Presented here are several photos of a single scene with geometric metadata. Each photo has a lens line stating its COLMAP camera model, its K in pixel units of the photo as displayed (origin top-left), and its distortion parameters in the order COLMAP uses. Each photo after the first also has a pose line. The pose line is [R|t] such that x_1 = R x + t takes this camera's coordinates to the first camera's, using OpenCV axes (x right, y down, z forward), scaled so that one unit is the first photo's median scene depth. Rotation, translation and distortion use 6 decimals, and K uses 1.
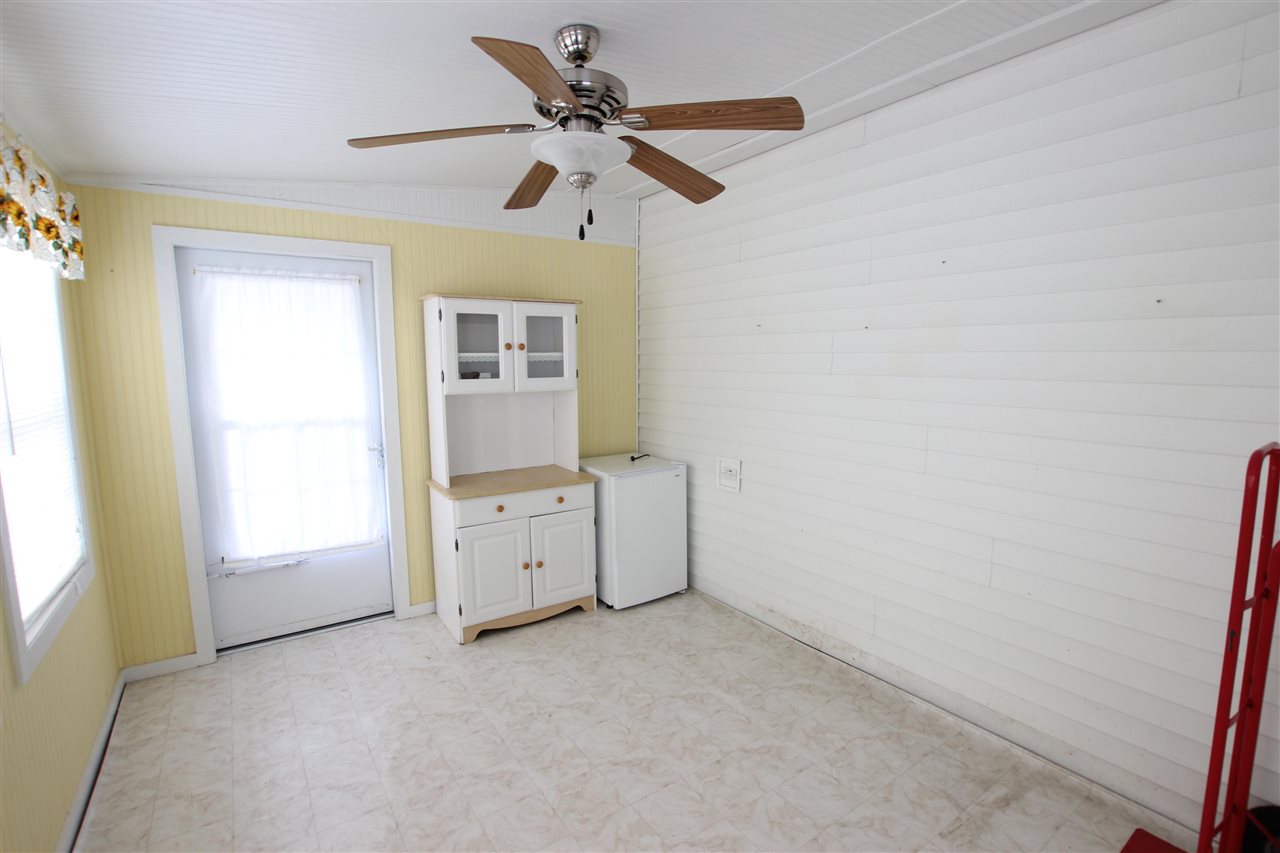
lens RADIAL K [[592.3, 0, 645.3], [0, 592.3, 438.8], [0, 0, 1]] dist [-0.032338, 0.002249]
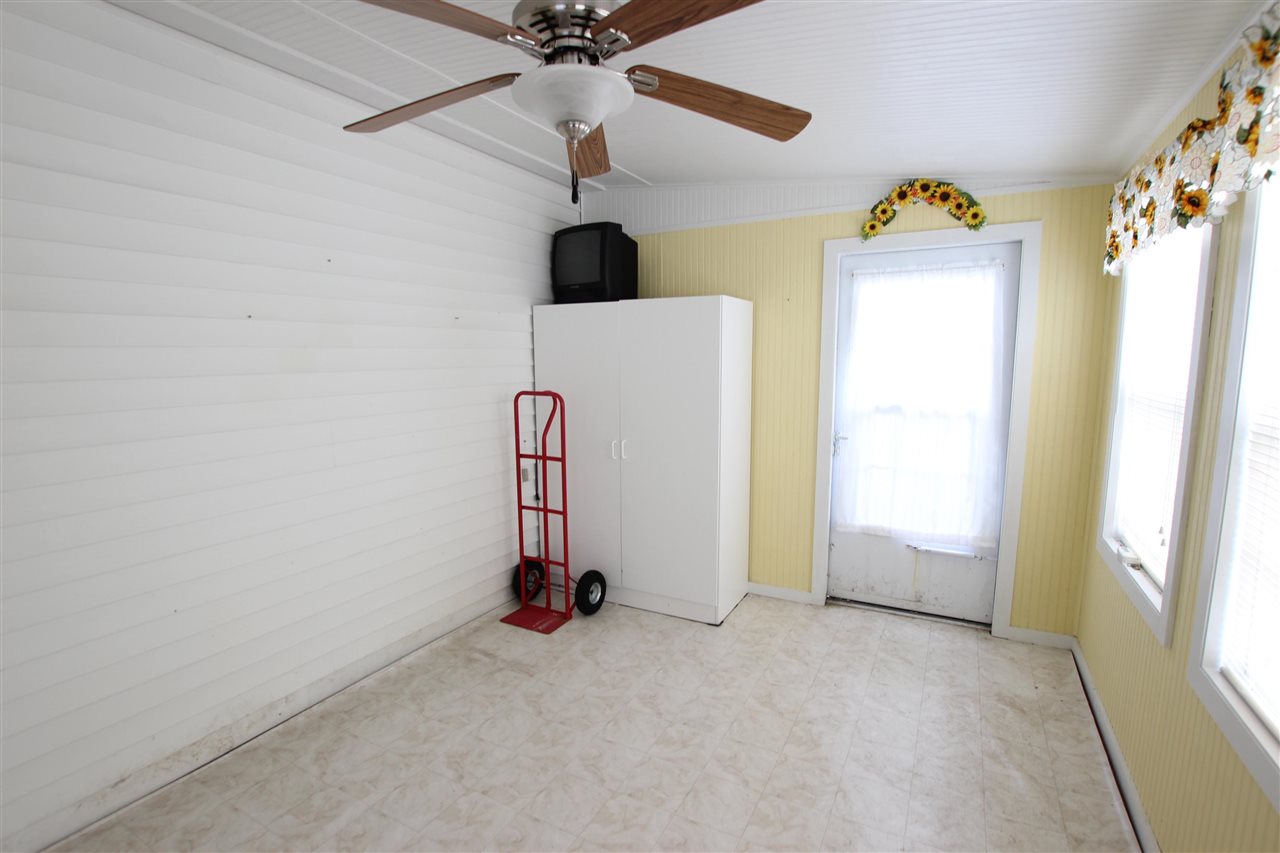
lens RADIAL K [[592.3, 0, 642.5], [0, 592.3, 418.1], [0, 0, 1]] dist [-0.032338, 0.002249]
pose [[-0.451834, -0.088734, 0.887678, -0.728825], [0.124353, 0.979062, 0.161165, -0.135466], [-0.883393, 0.183206, -0.431339, 1.045596]]
